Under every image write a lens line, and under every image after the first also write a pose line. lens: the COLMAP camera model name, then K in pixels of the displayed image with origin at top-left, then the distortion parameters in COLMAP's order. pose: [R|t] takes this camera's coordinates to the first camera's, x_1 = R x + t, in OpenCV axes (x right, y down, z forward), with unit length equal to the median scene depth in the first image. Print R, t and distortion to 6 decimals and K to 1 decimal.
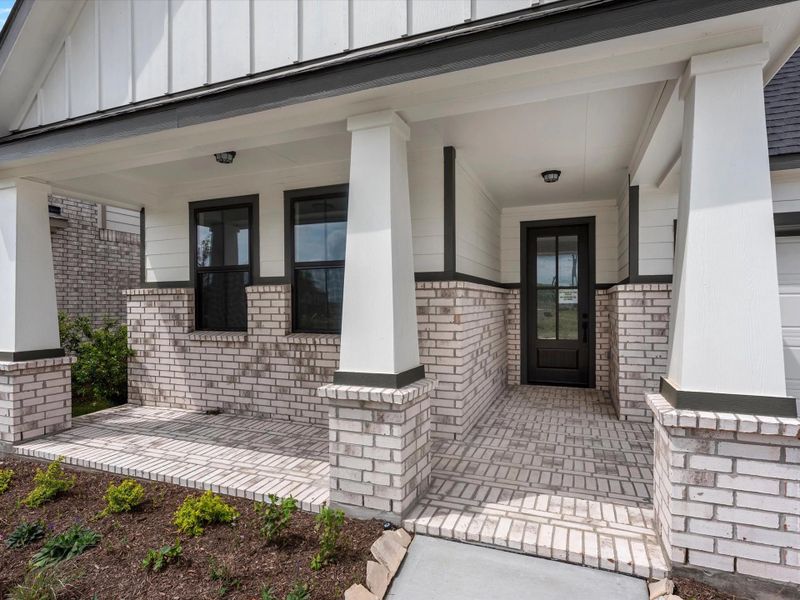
lens RADIAL K [[438.8, 0, 400.0], [0, 438.8, 300.0], [0, 0, 1]] dist [0.001191, -0.000073]
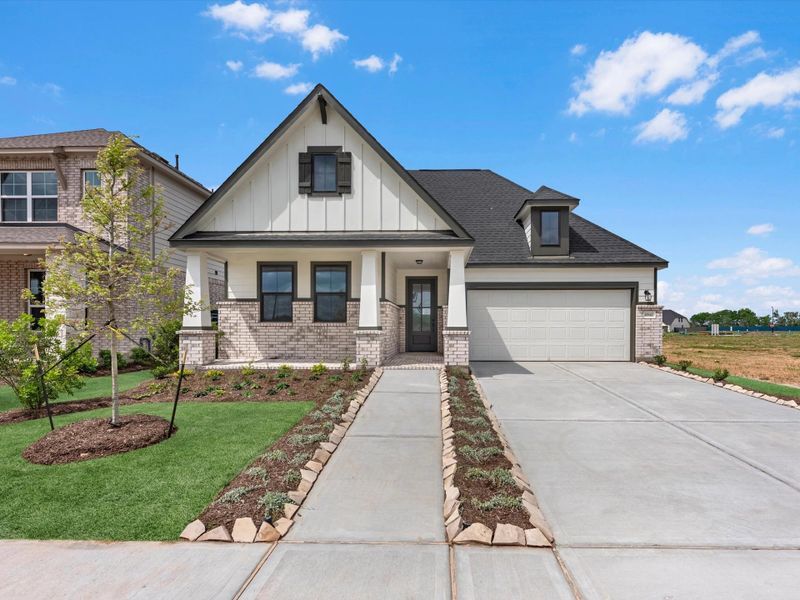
lens RADIAL K [[368.7, 0, 402.3], [0, 368.7, 298.2], [0, 0, 1]] dist [0.002056, 0.000515]
pose [[0.958446, 0.033454, 0.283306, -0.342445], [-0.013633, 0.997337, -0.071646, 0.078593], [-0.284948, 0.064807, 0.956350, -0.977979]]
